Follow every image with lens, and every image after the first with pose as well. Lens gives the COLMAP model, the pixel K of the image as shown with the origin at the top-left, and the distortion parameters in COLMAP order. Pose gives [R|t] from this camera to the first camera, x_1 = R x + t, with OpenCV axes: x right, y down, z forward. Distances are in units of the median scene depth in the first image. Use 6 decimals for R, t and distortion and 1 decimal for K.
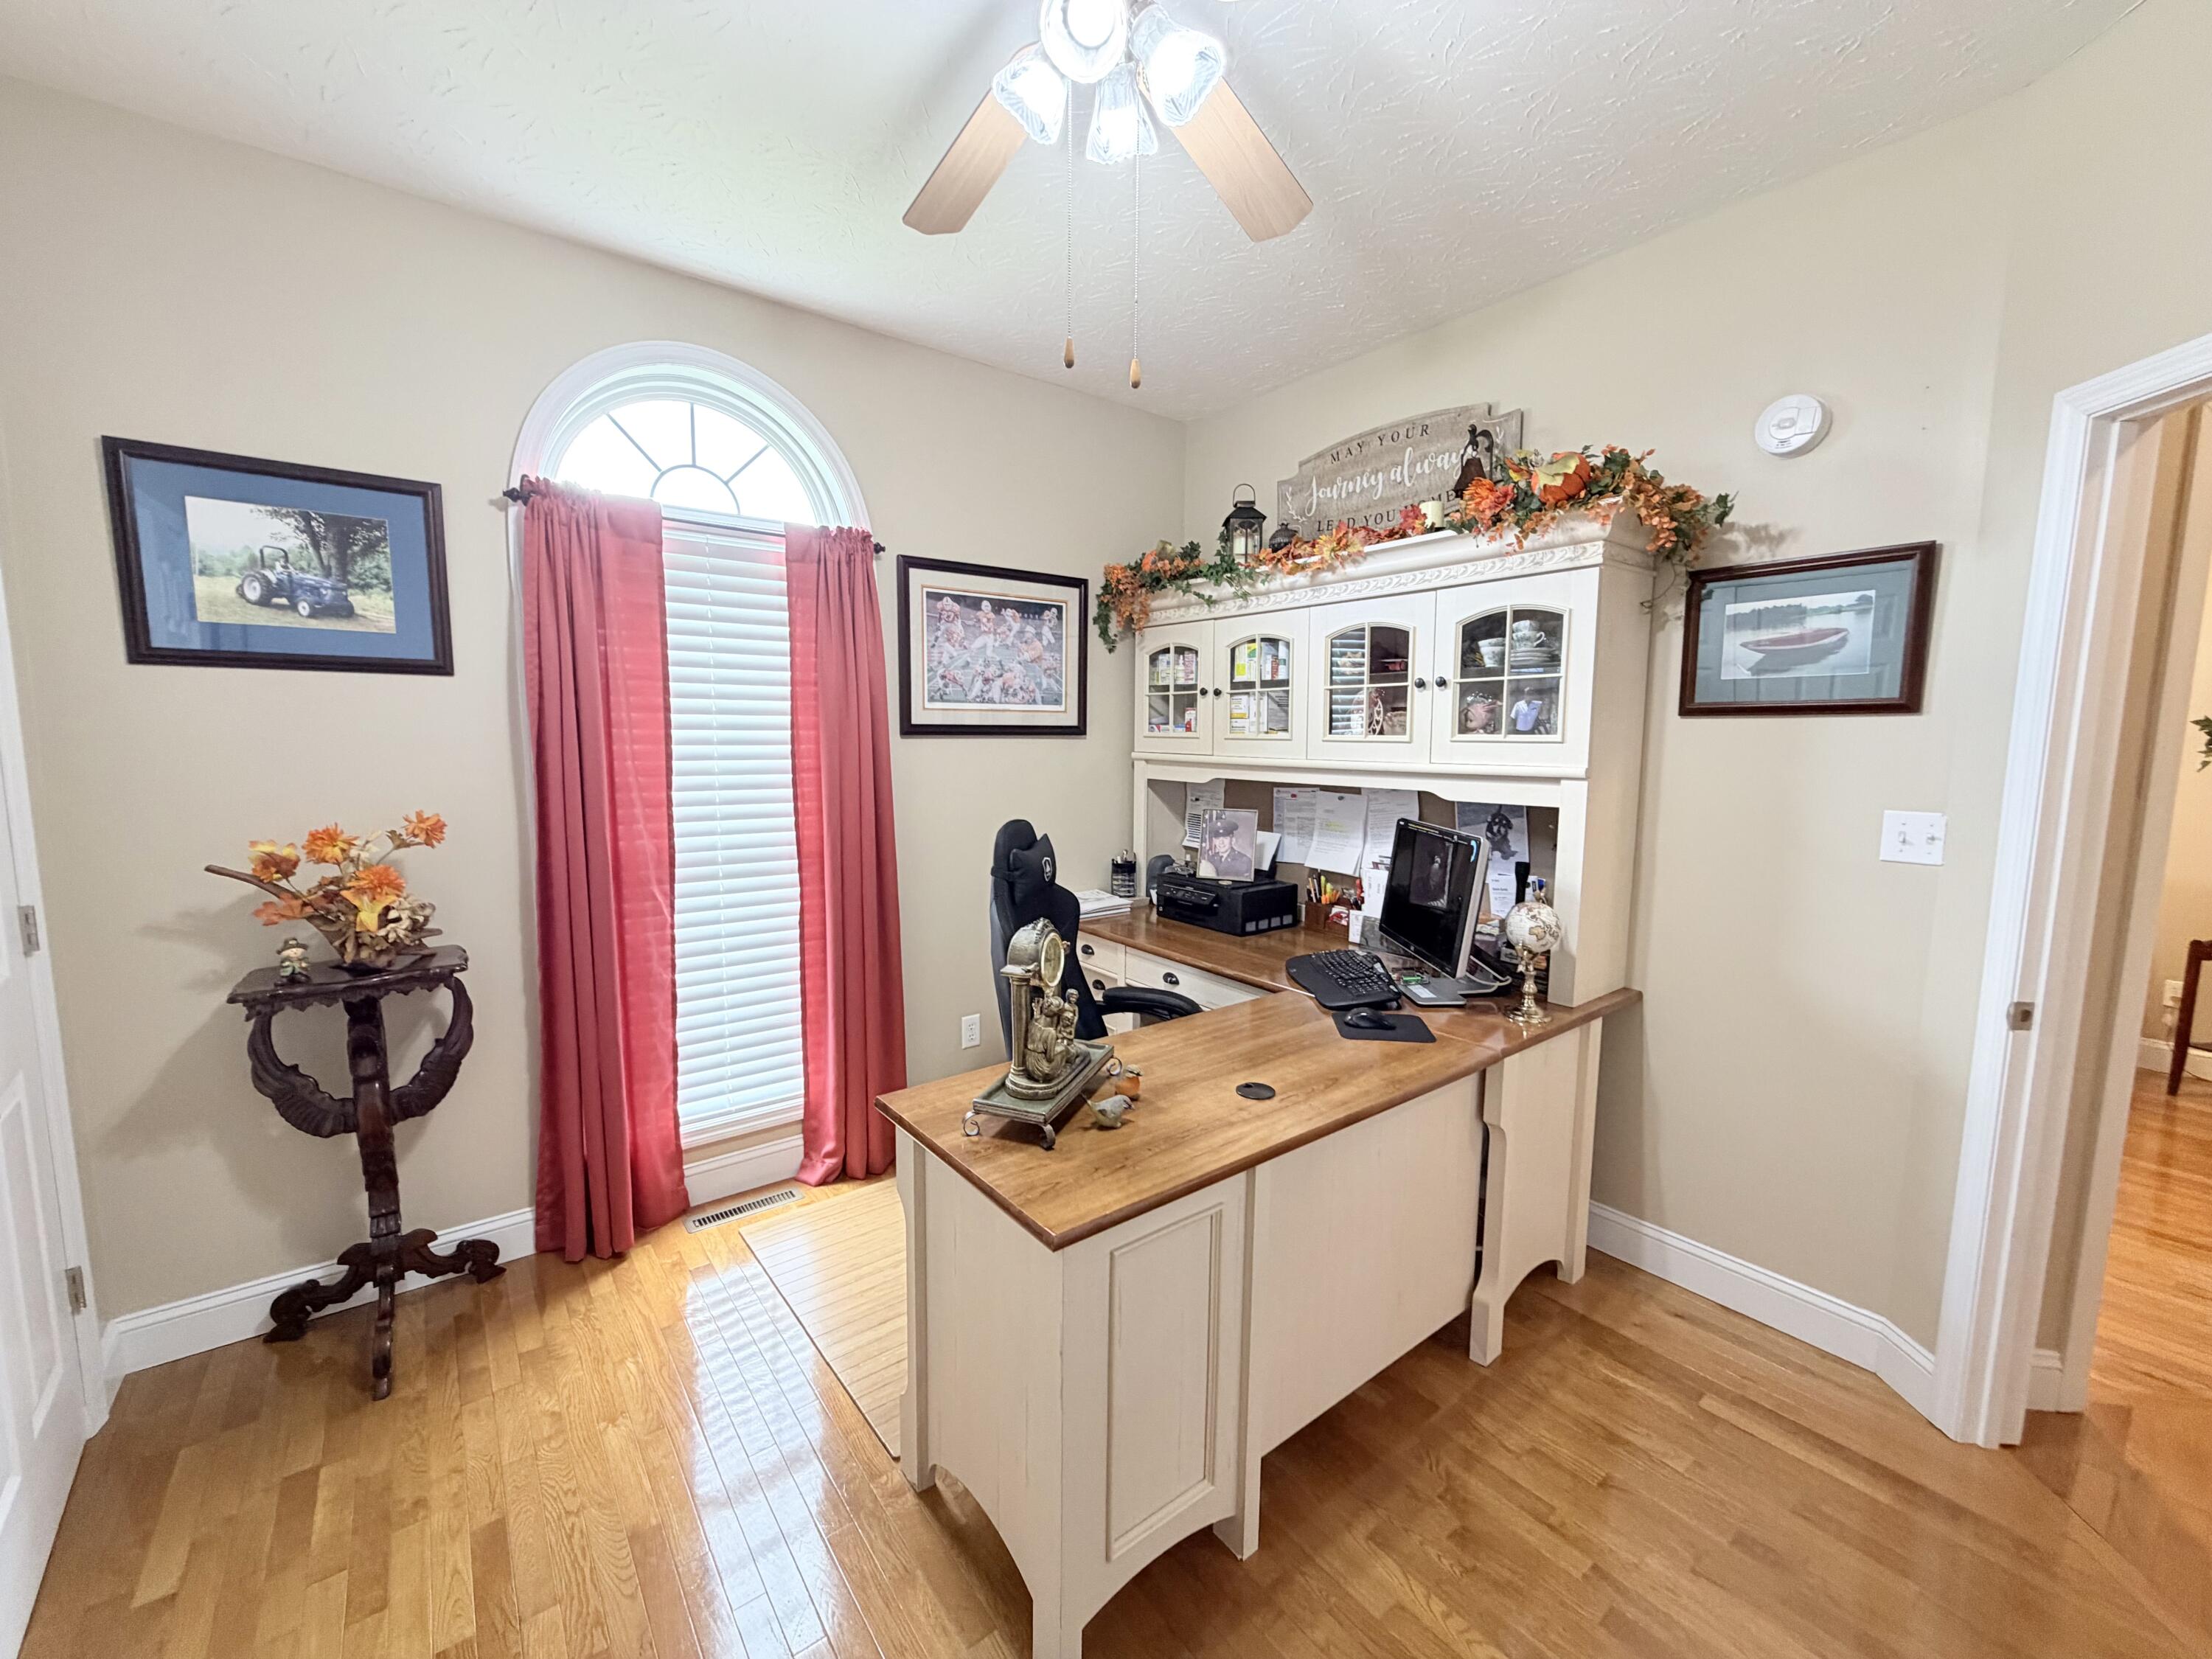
lens RADIAL K [[885.8, 0, 1098.9], [0, 885.8, 829.8], [0, 0, 1]] dist [0.001403, 0.000332]
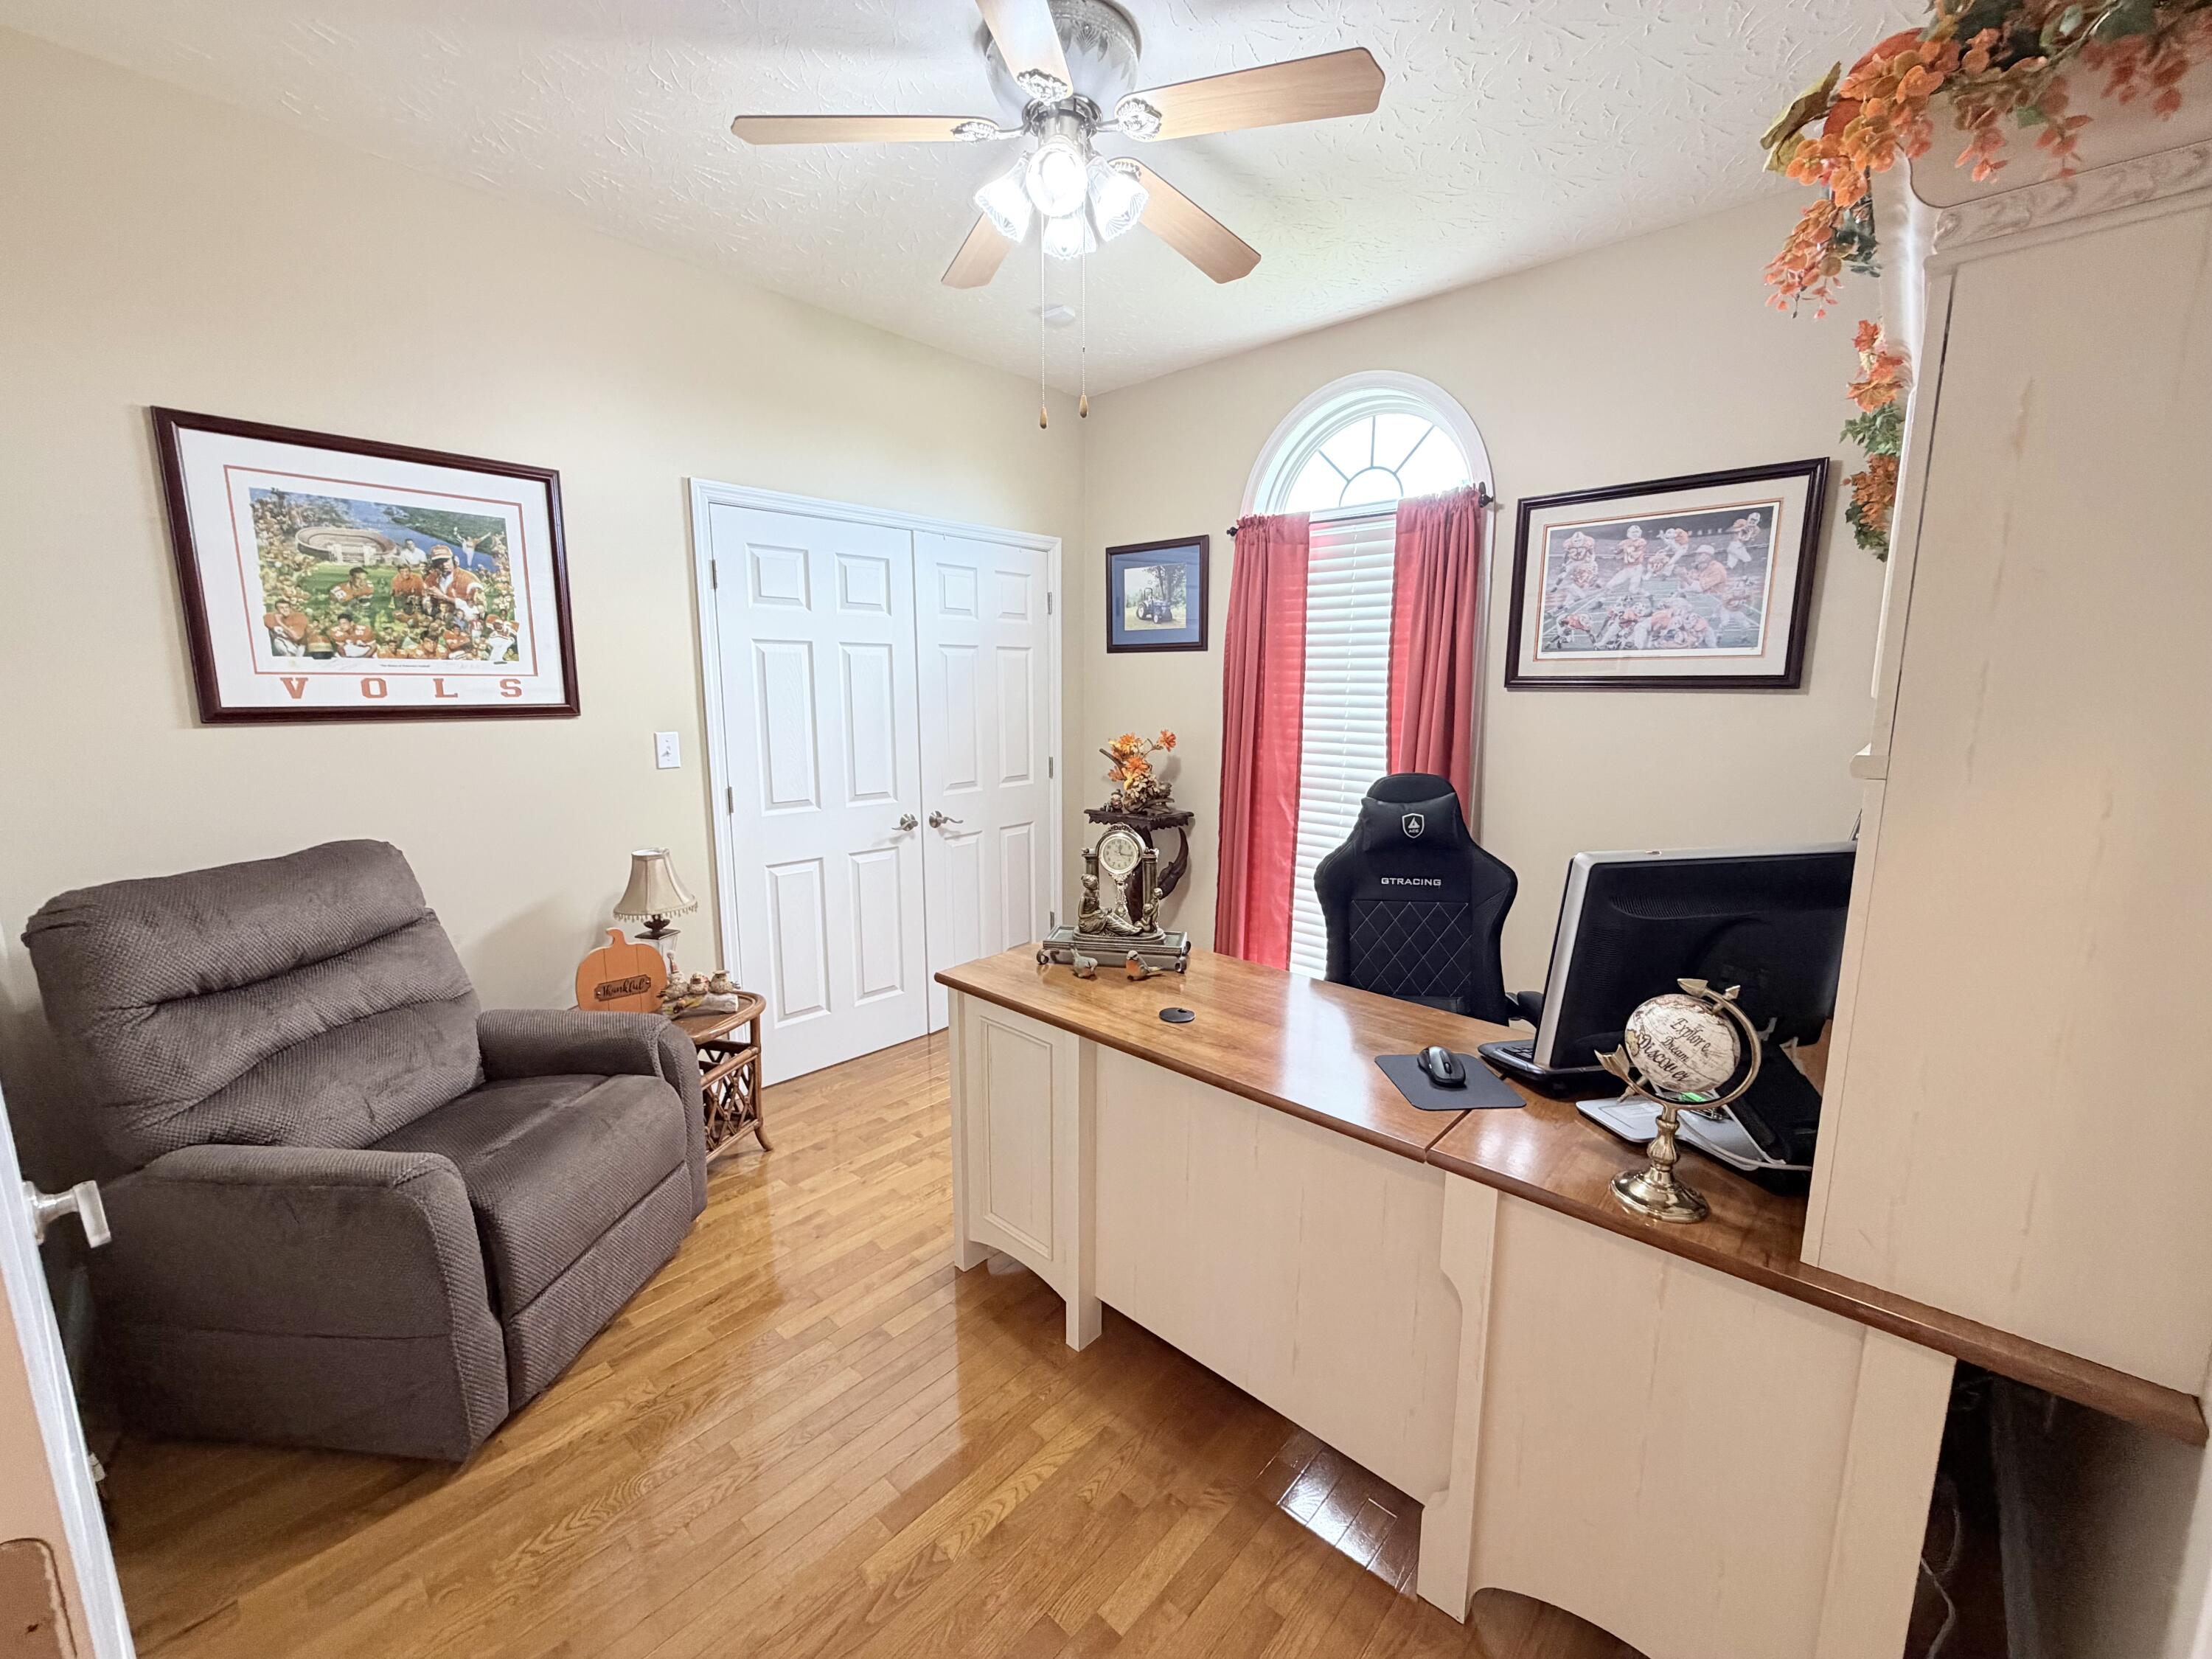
lens RADIAL K [[885.8, 0, 1098.9], [0, 885.8, 829.8], [0, 0, 1]] dist [0.001403, 0.000332]
pose [[0.174157, 0.153293, -0.972713, 0.754163], [-0.111850, 0.984495, 0.135124, -0.039100], [0.978345, 0.085265, 0.188603, 0.440644]]
